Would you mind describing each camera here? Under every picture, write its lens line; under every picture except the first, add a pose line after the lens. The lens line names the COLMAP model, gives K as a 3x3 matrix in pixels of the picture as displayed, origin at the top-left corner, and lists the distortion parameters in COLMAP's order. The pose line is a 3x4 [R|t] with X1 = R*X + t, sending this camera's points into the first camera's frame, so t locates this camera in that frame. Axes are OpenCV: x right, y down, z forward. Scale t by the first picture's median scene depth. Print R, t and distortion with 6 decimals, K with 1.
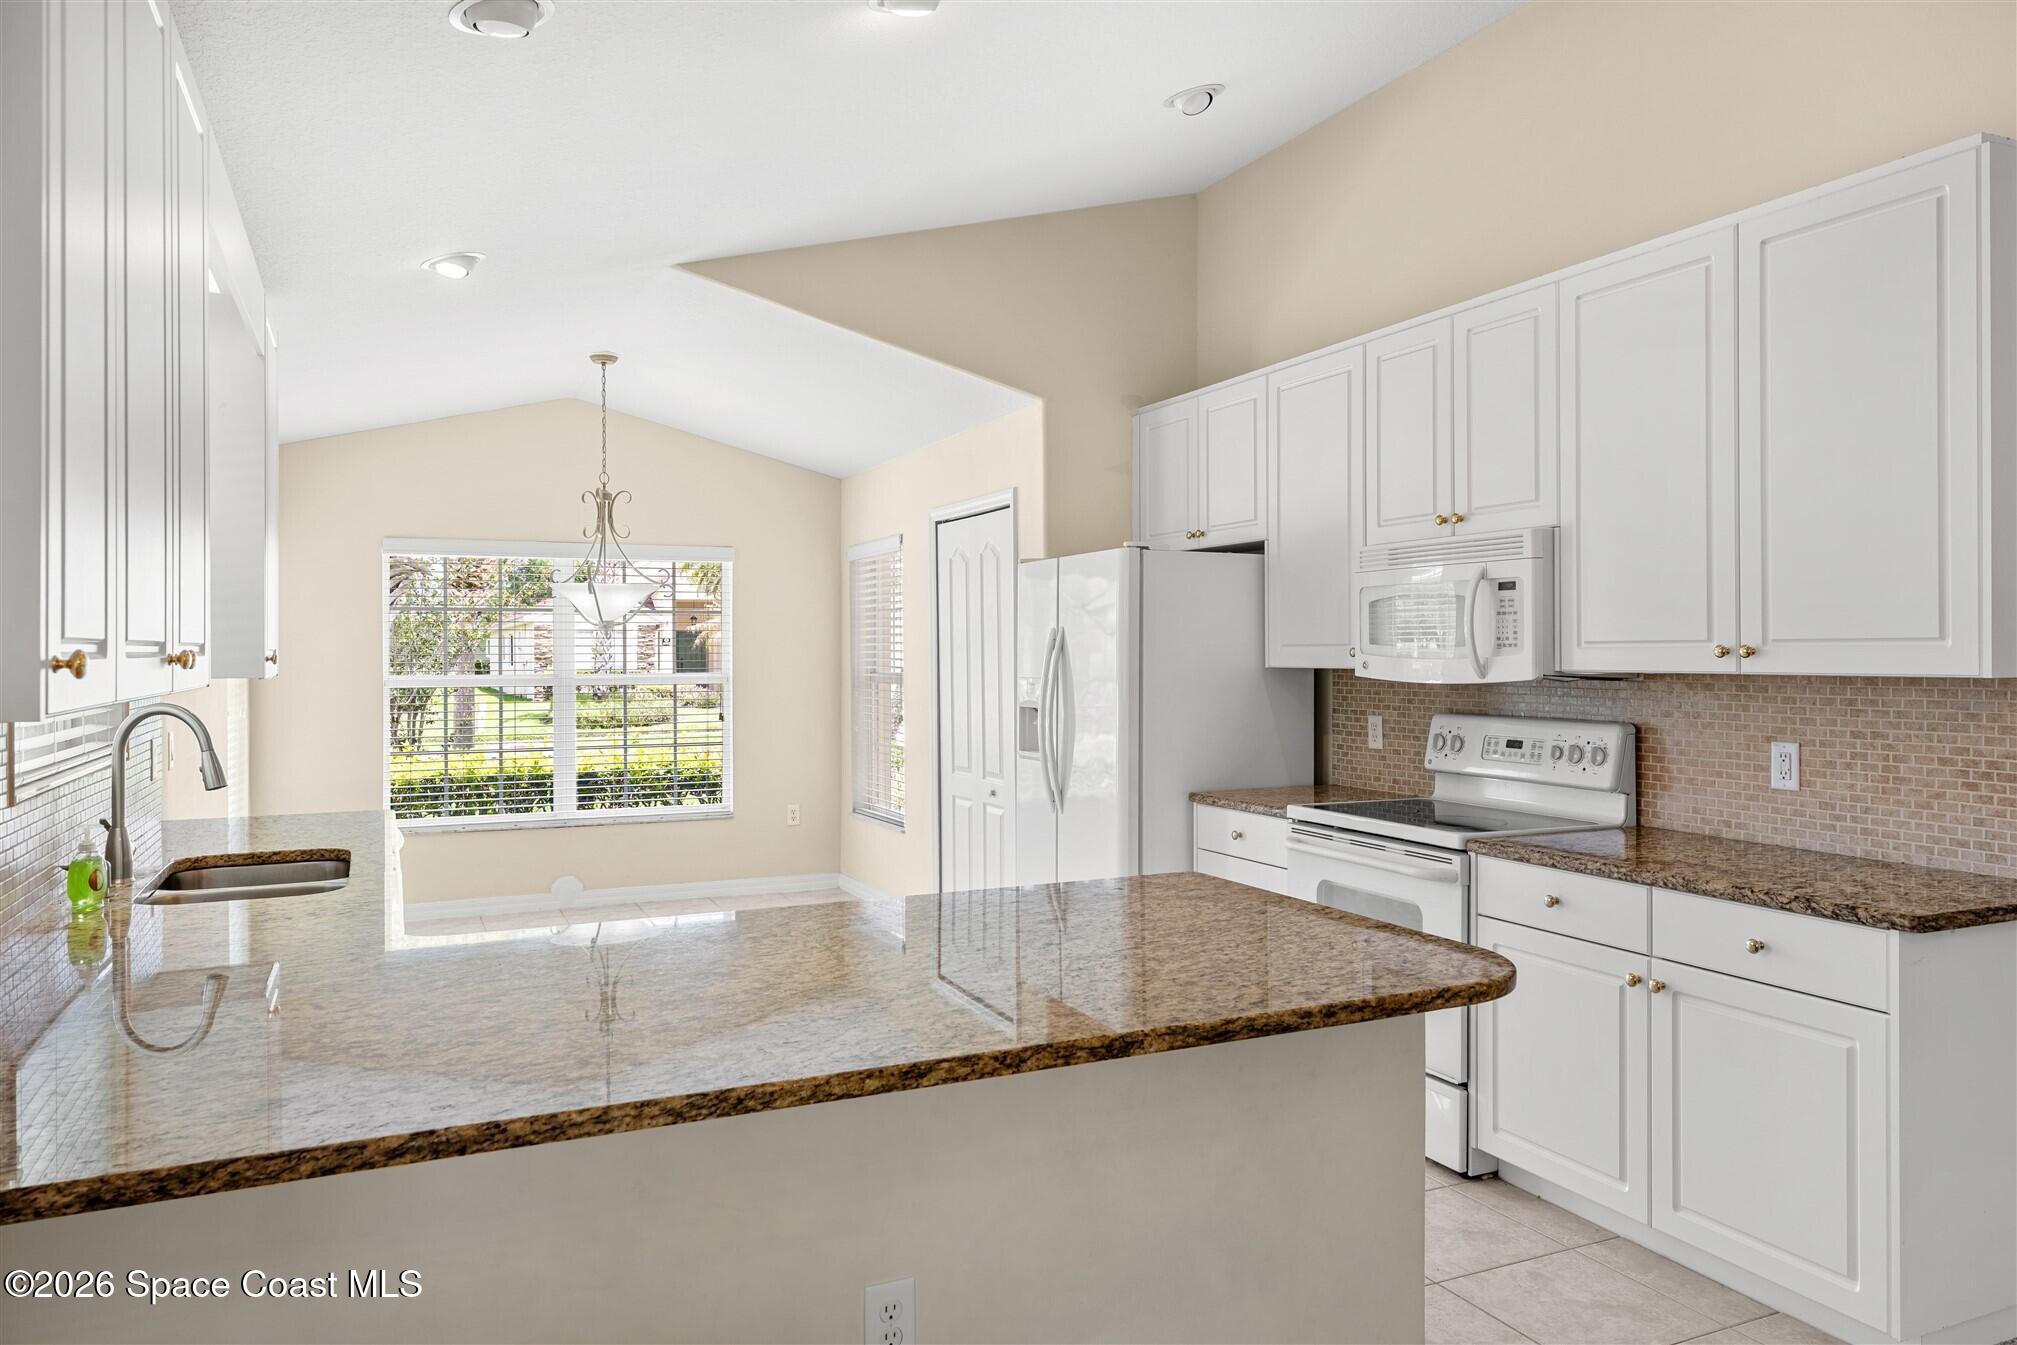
lens RADIAL K [[1353.7, 0, 1047.4], [0, 1353.7, 661.4], [0, 0, 1]] dist [0.008961, -0.005118]
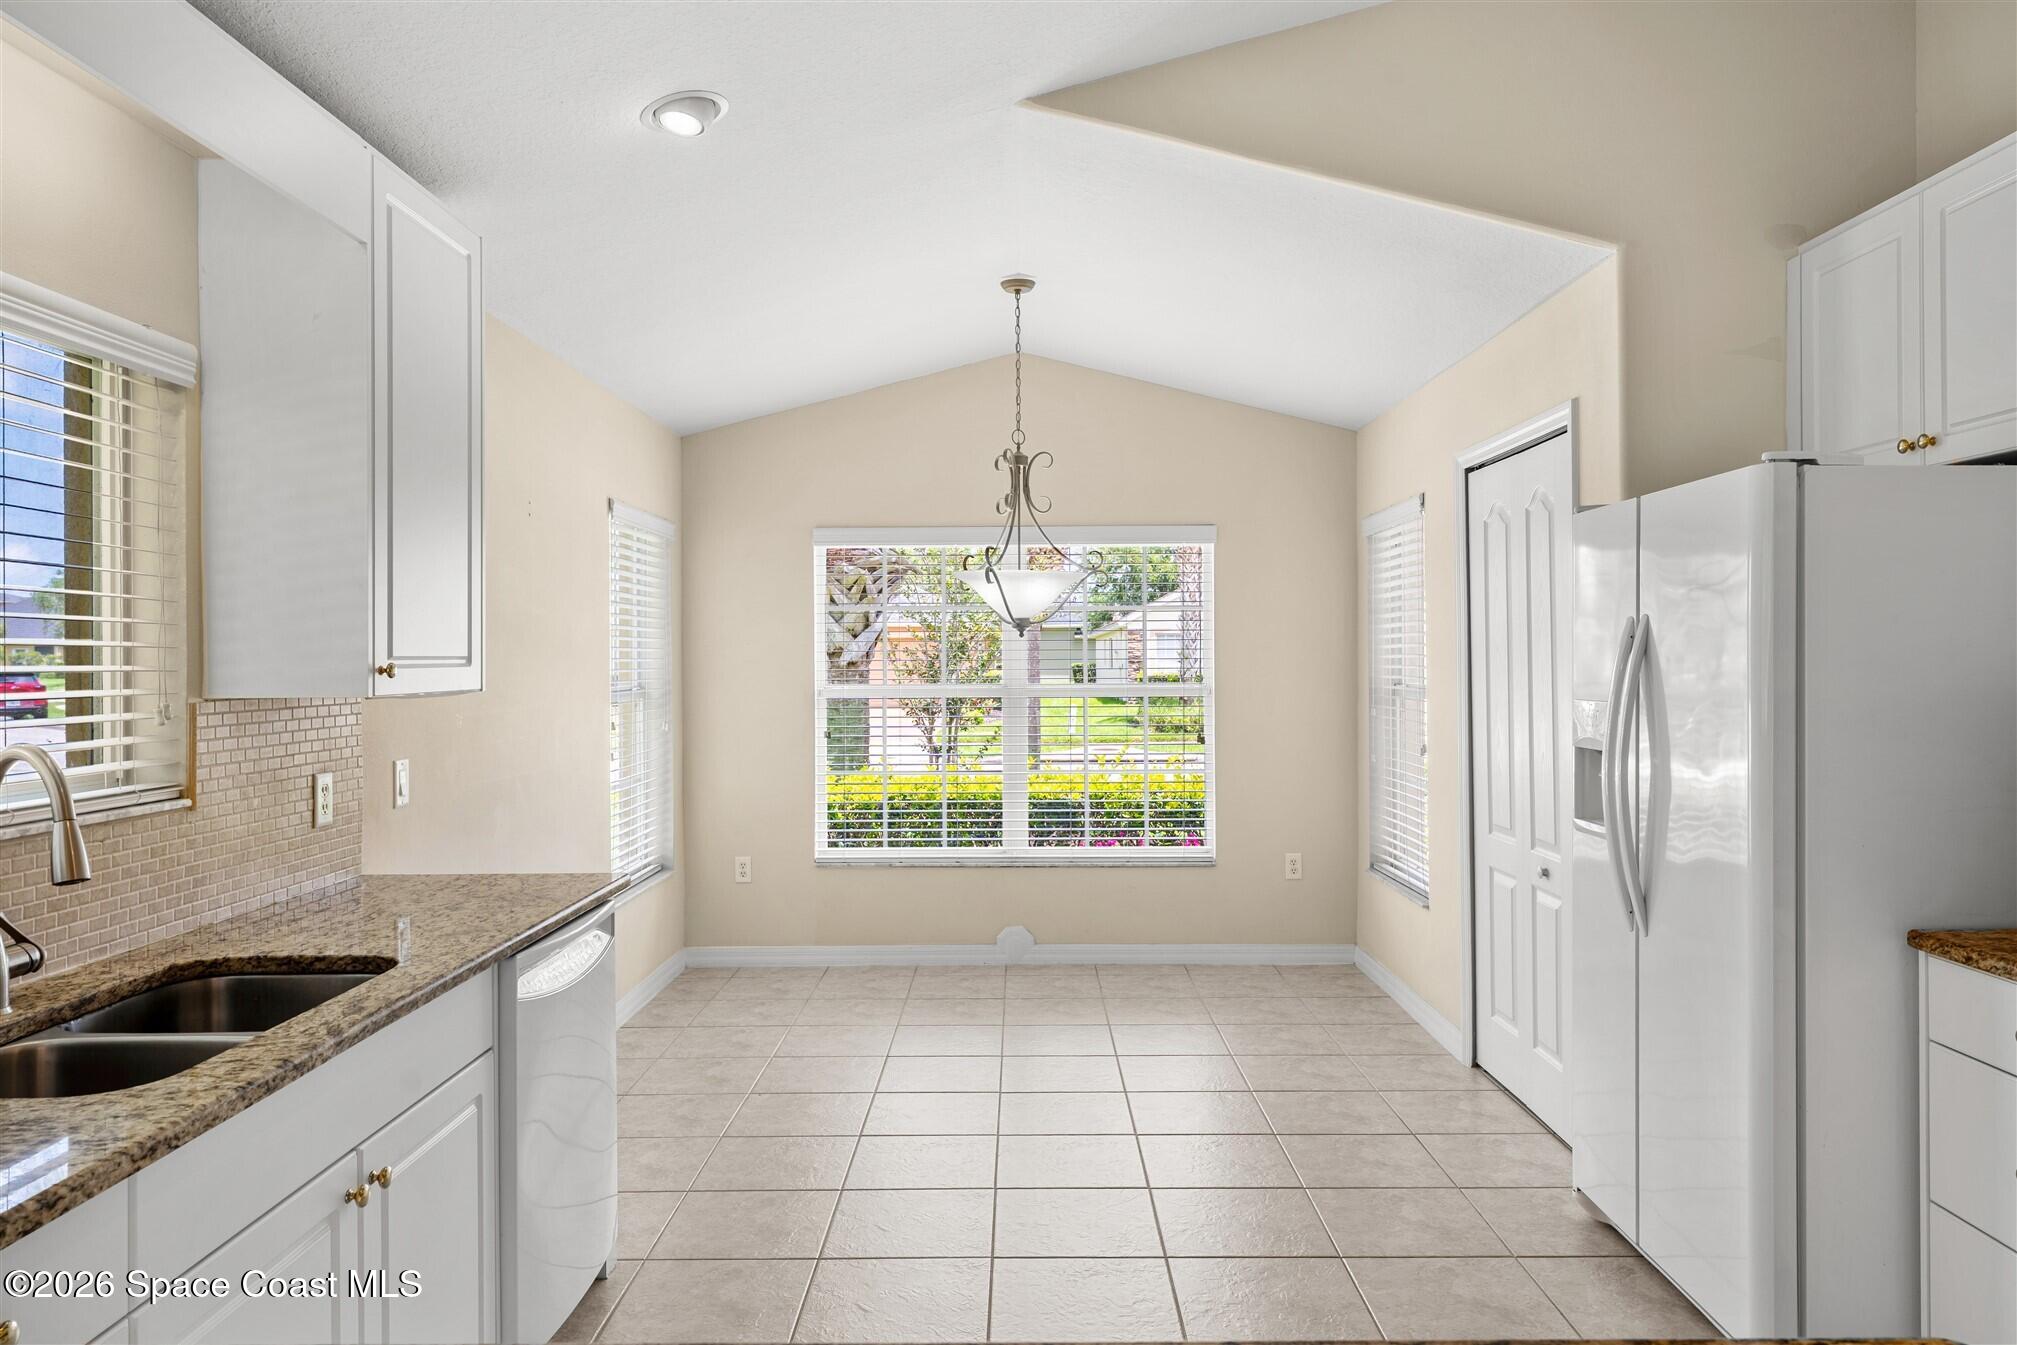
lens RADIAL K [[1353.7, 0, 1024.4], [0, 1353.7, 655.6], [0, 0, 1]] dist [0.008961, -0.005118]
pose [[0.895803, -0.002188, -0.444445, 0.032790], [-0.000773, 0.999979, -0.006481, -0.003892], [0.444450, 0.006149, 0.895783, 0.382025]]
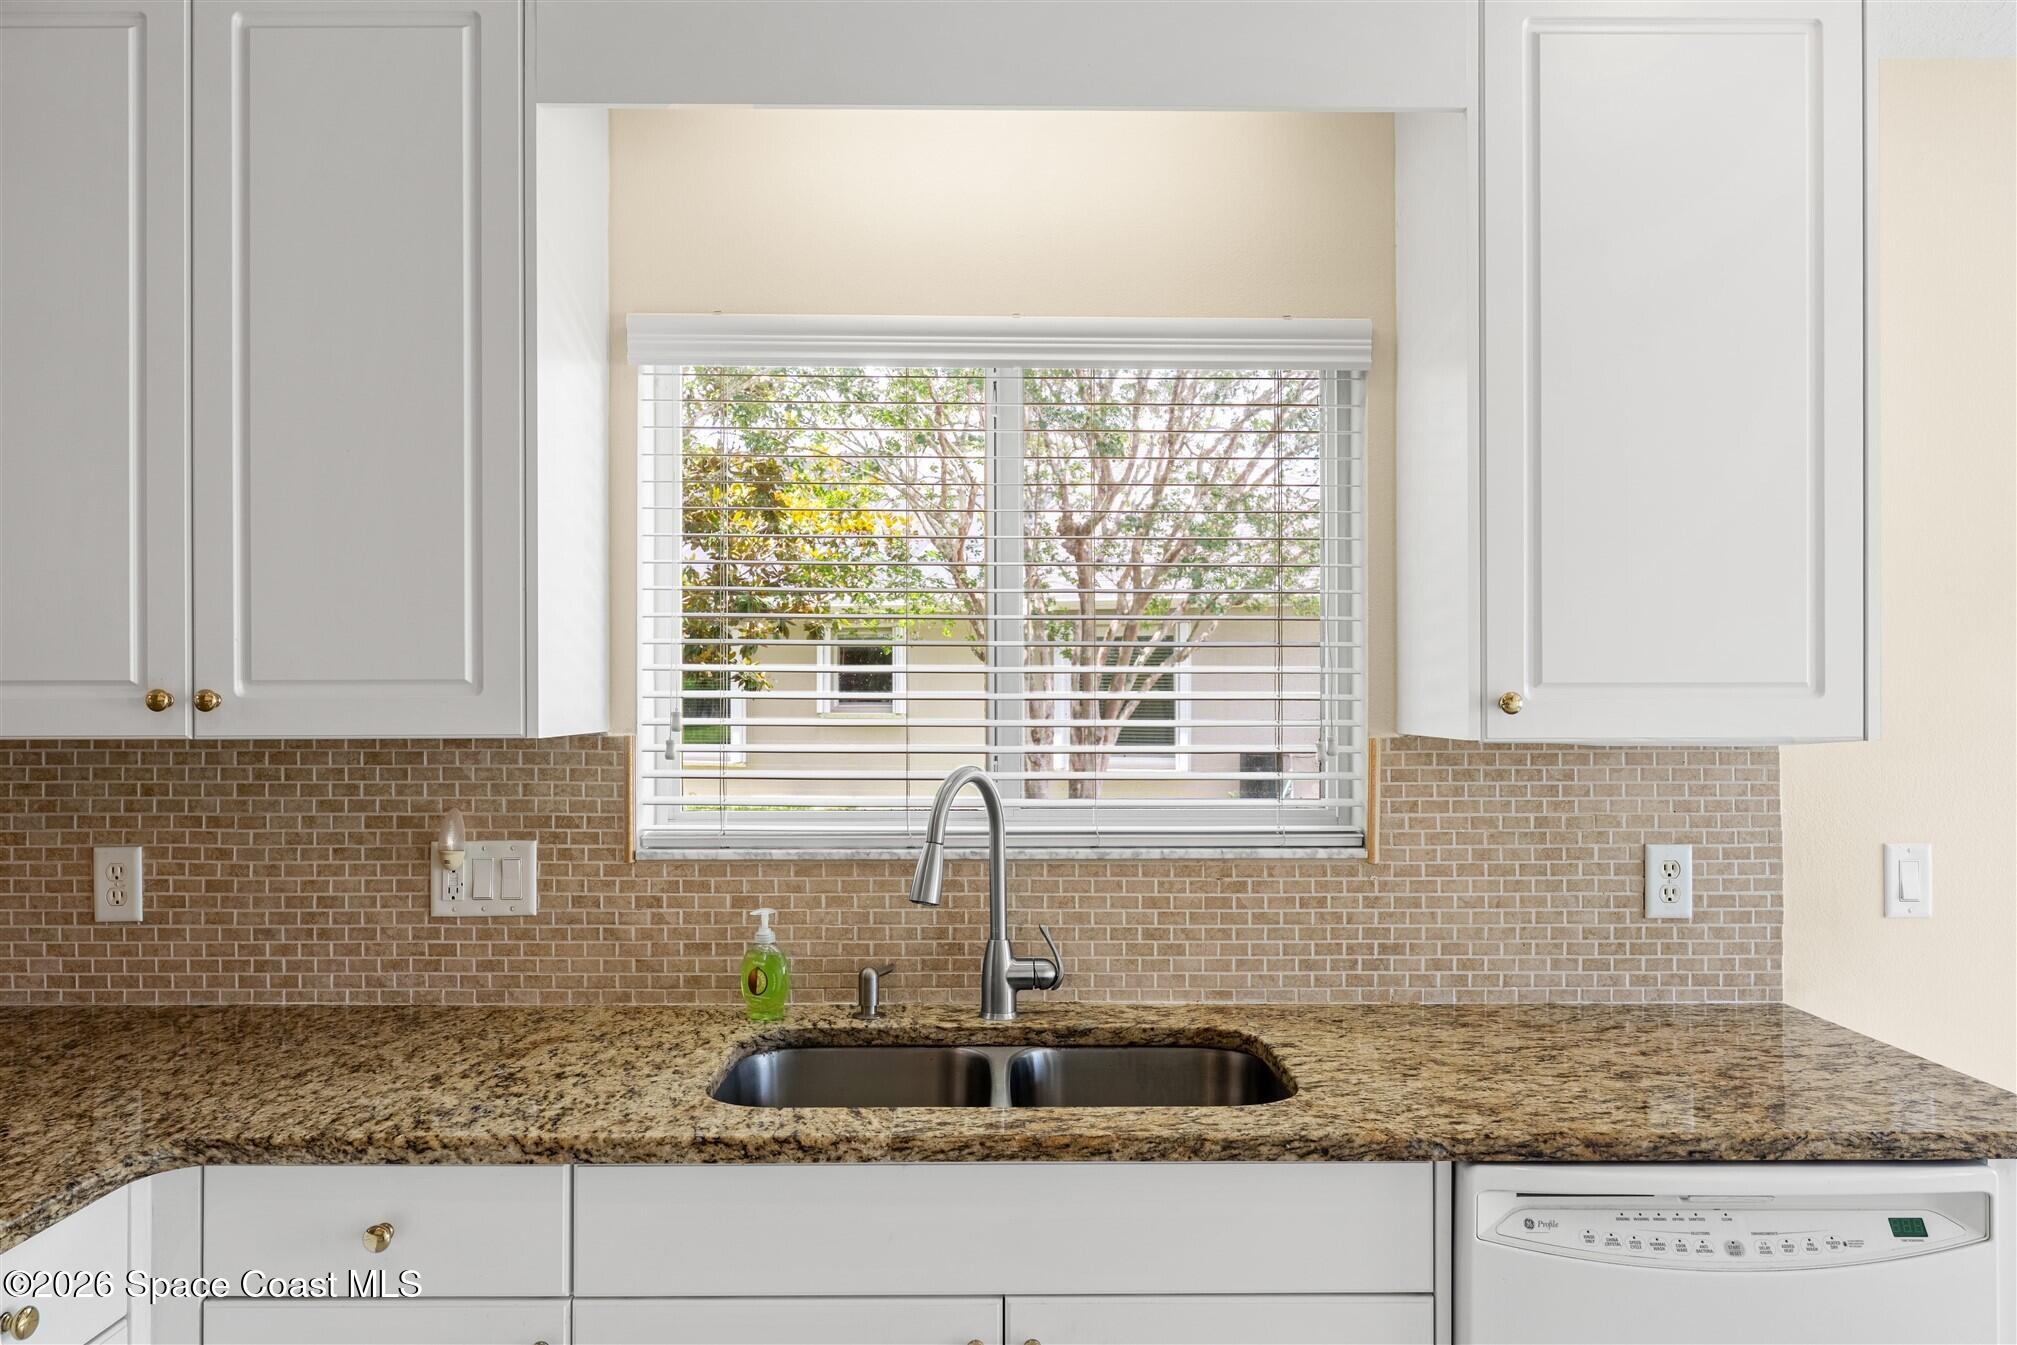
lens RADIAL K [[1353.7, 0, 998.6], [0, 1353.7, 682.3], [0, 0, 1]] dist [0.008961, -0.005118]
pose [[-0.442975, 0.001882, -0.896532, -0.033422], [-0.003718, 0.999985, 0.003936, -0.008081], [0.896526, 0.005076, -0.442962, 0.792035]]
